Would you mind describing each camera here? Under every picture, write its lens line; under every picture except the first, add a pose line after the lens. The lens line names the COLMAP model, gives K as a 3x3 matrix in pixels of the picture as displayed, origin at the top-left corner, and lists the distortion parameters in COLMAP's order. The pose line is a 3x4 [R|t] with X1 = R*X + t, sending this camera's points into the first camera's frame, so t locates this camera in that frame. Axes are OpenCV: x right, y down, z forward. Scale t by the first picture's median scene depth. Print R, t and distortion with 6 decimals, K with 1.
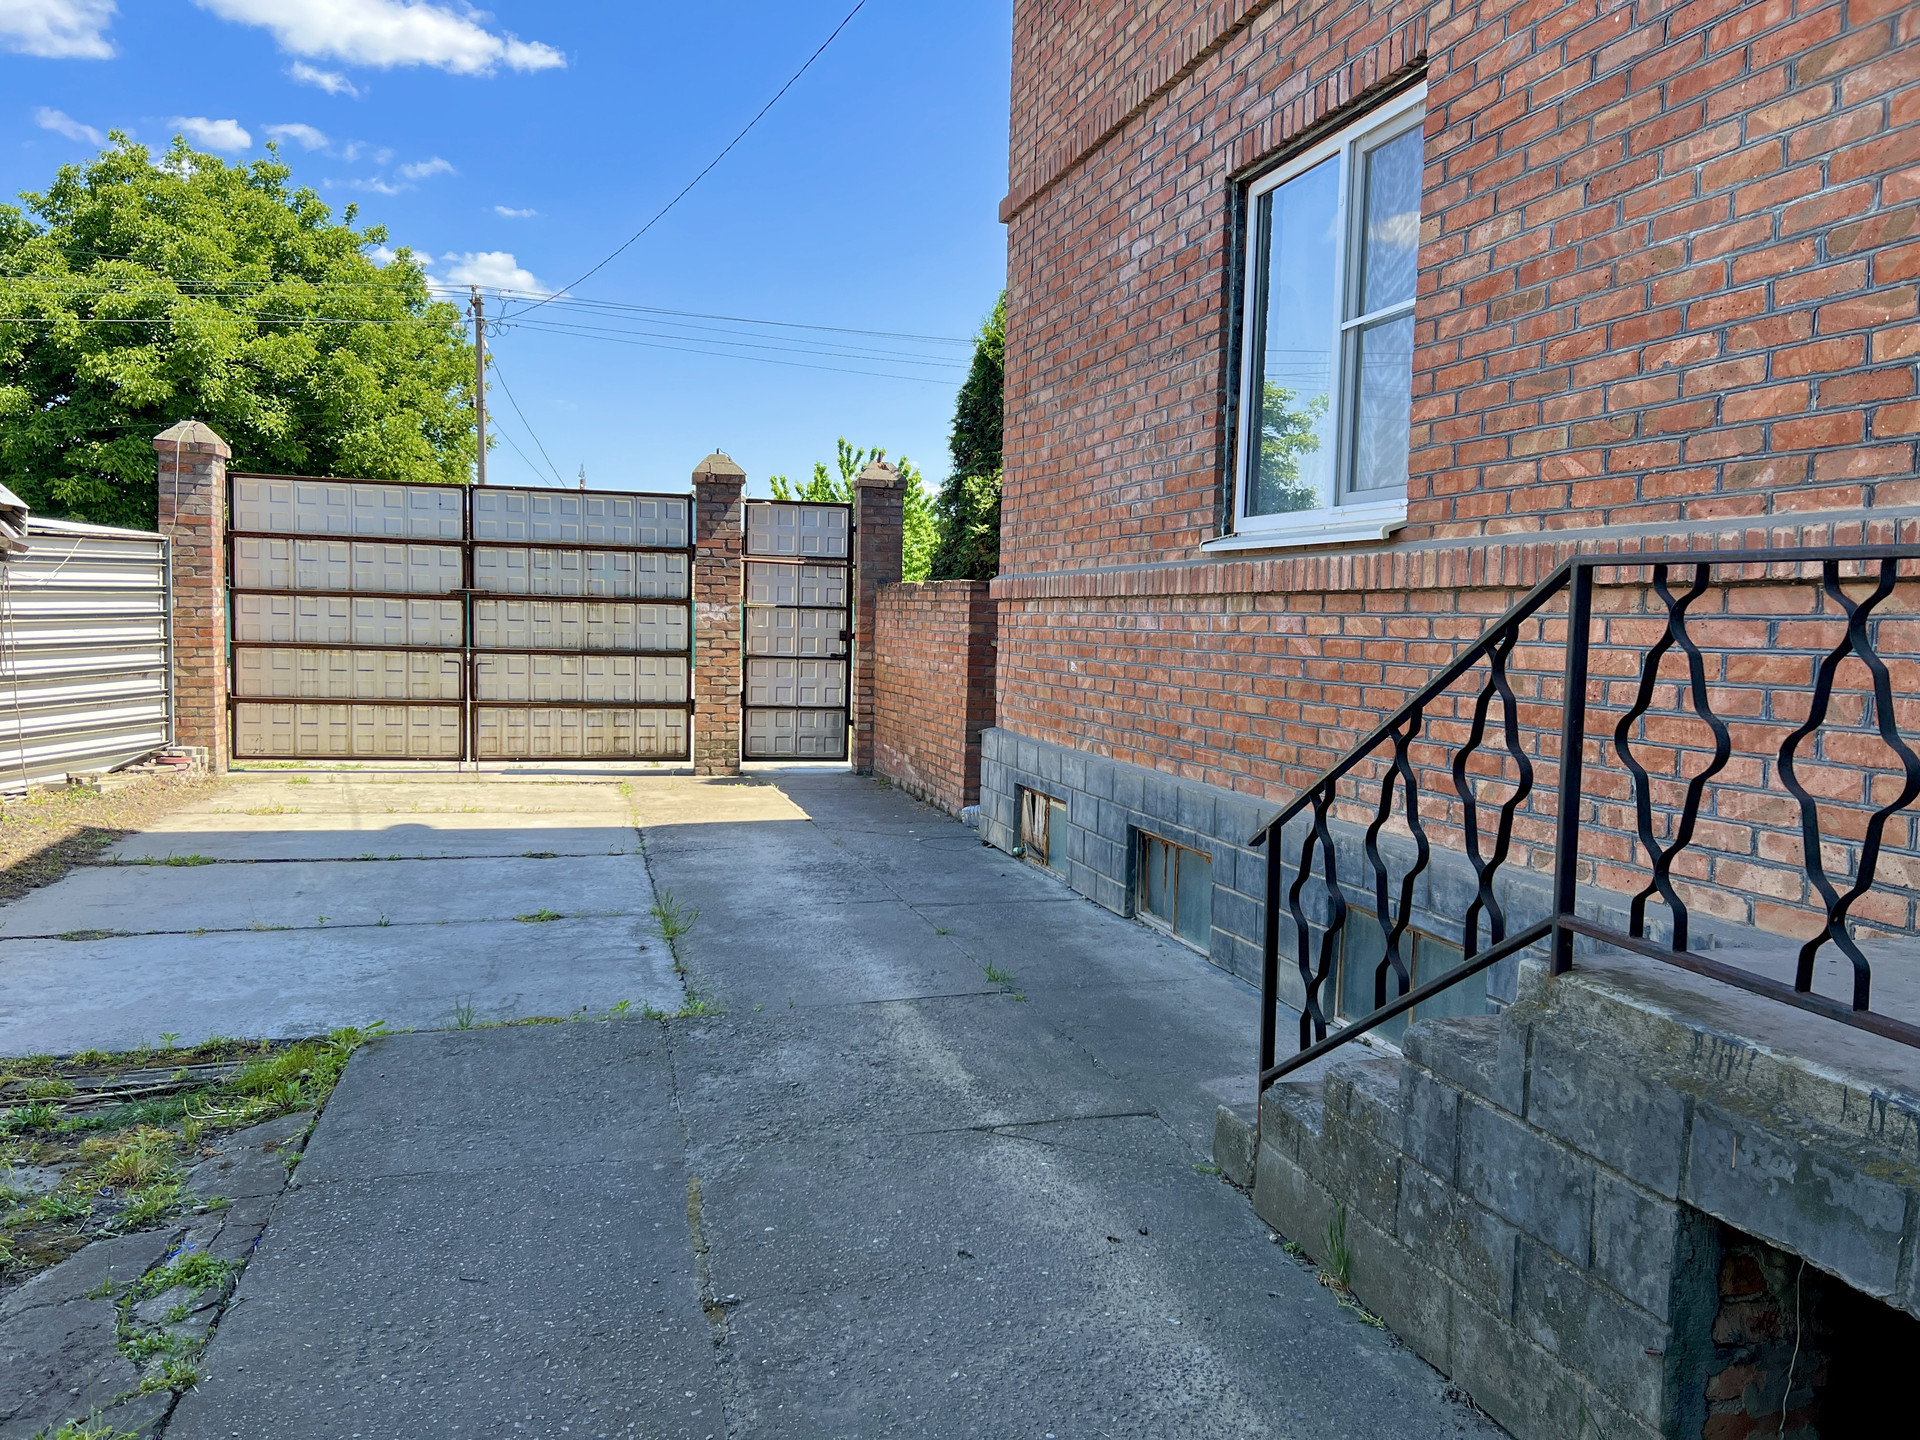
lens RADIAL K [[1466.3, 0, 965.0], [0, 1466.3, 725.4], [0, 0, 1]] dist [0.049318, -0.047430]
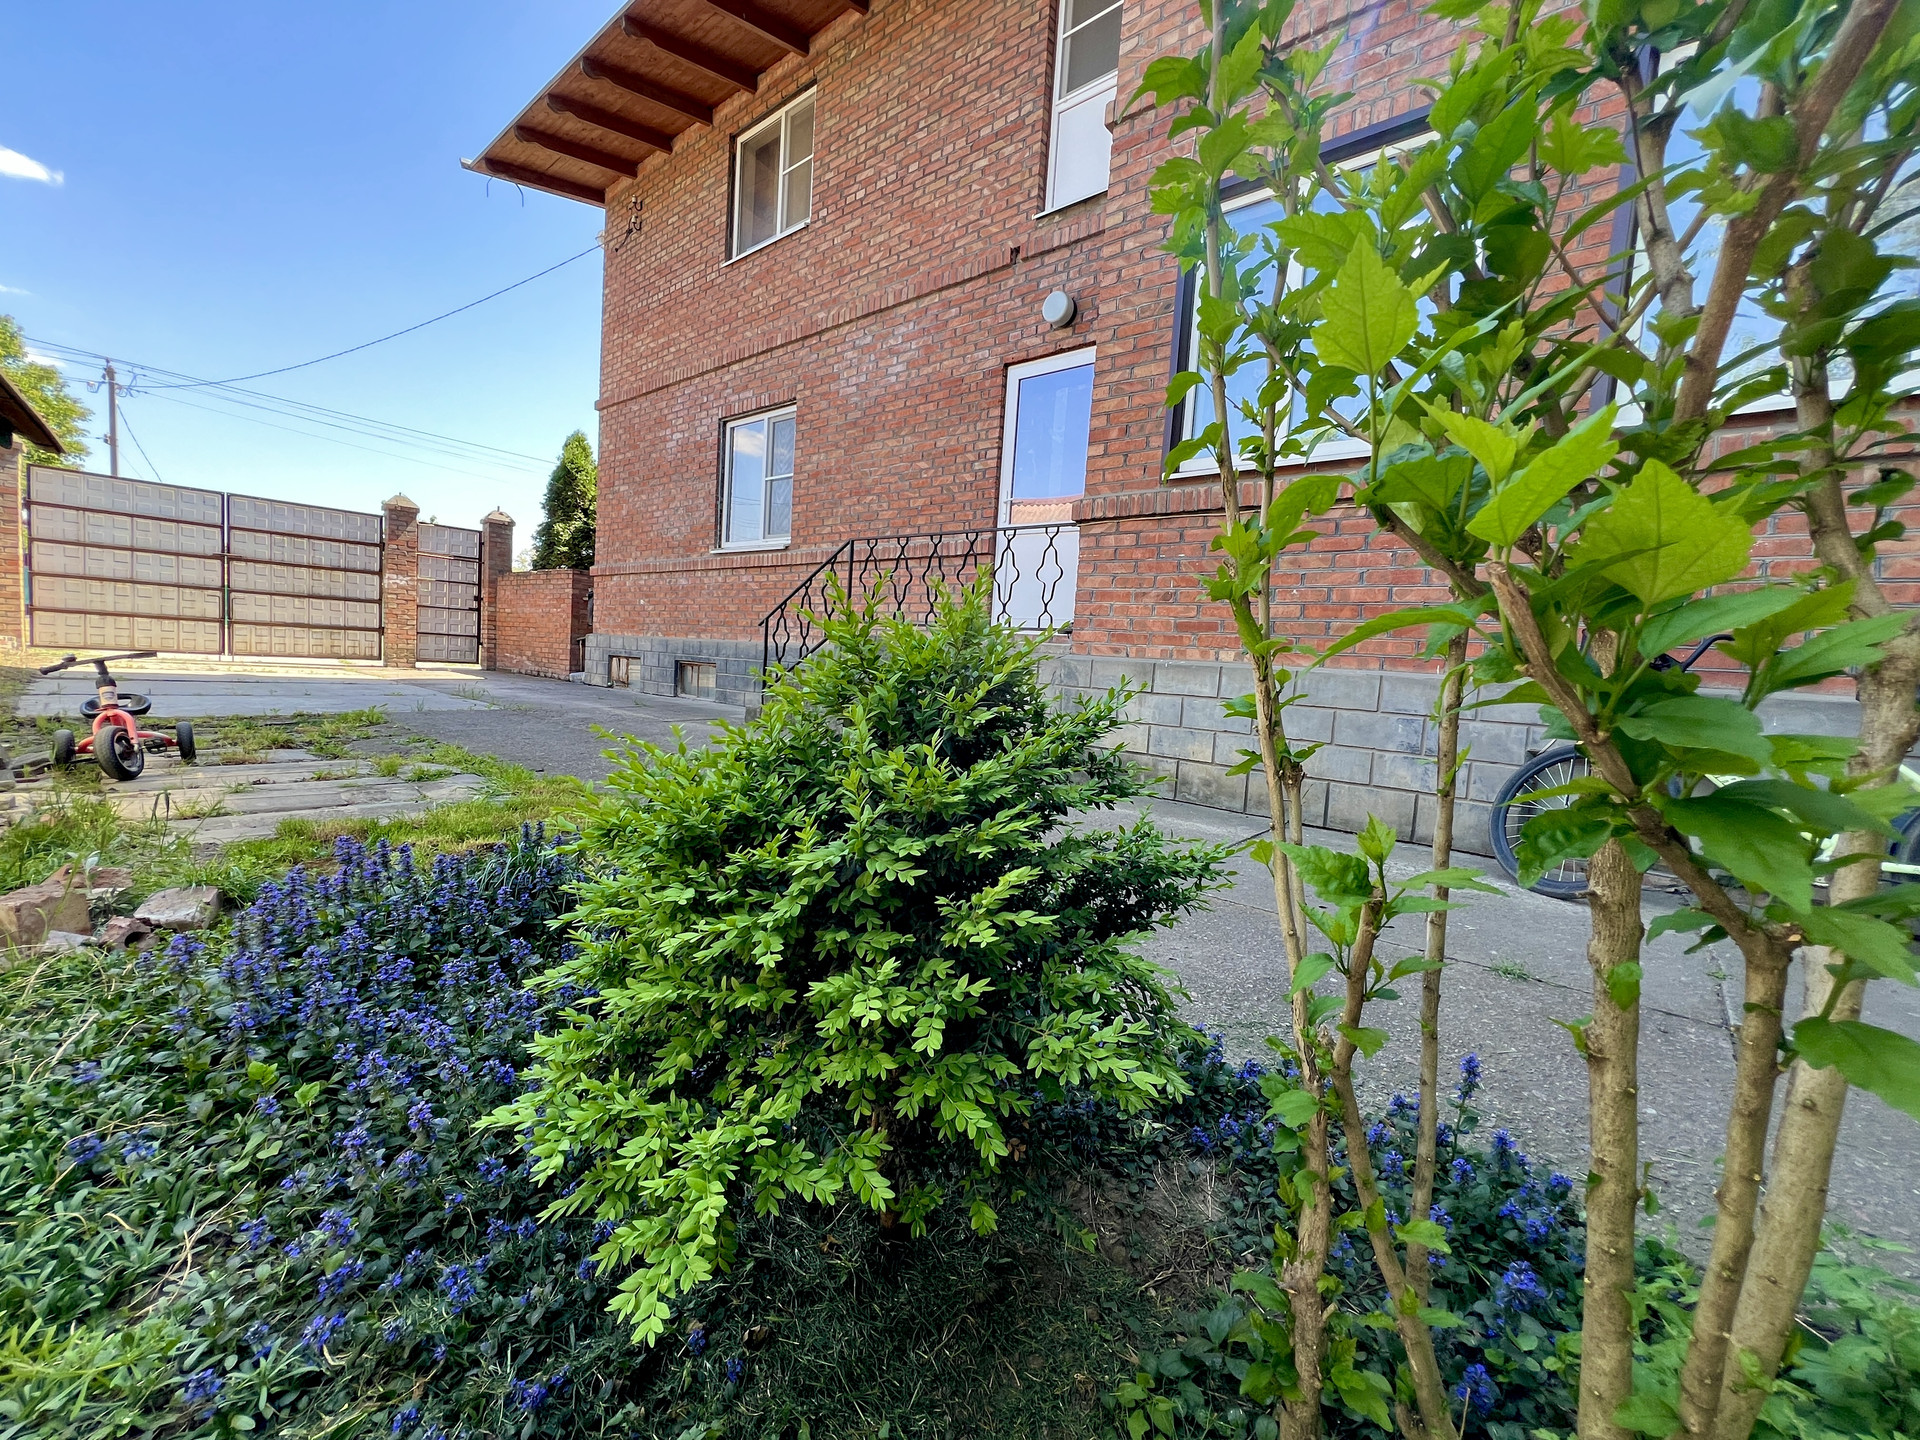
lens RADIAL K [[768.5, 0, 966.7], [0, 768.5, 718.8], [0, 0, 1]] dist [0.002641, 0.000774]
pose [[0.831503, -0.018914, 0.555198, -0.125173], [0.001709, 0.999503, 0.031492, 0.075267], [-0.555518, -0.025237, 0.831122, -0.239733]]
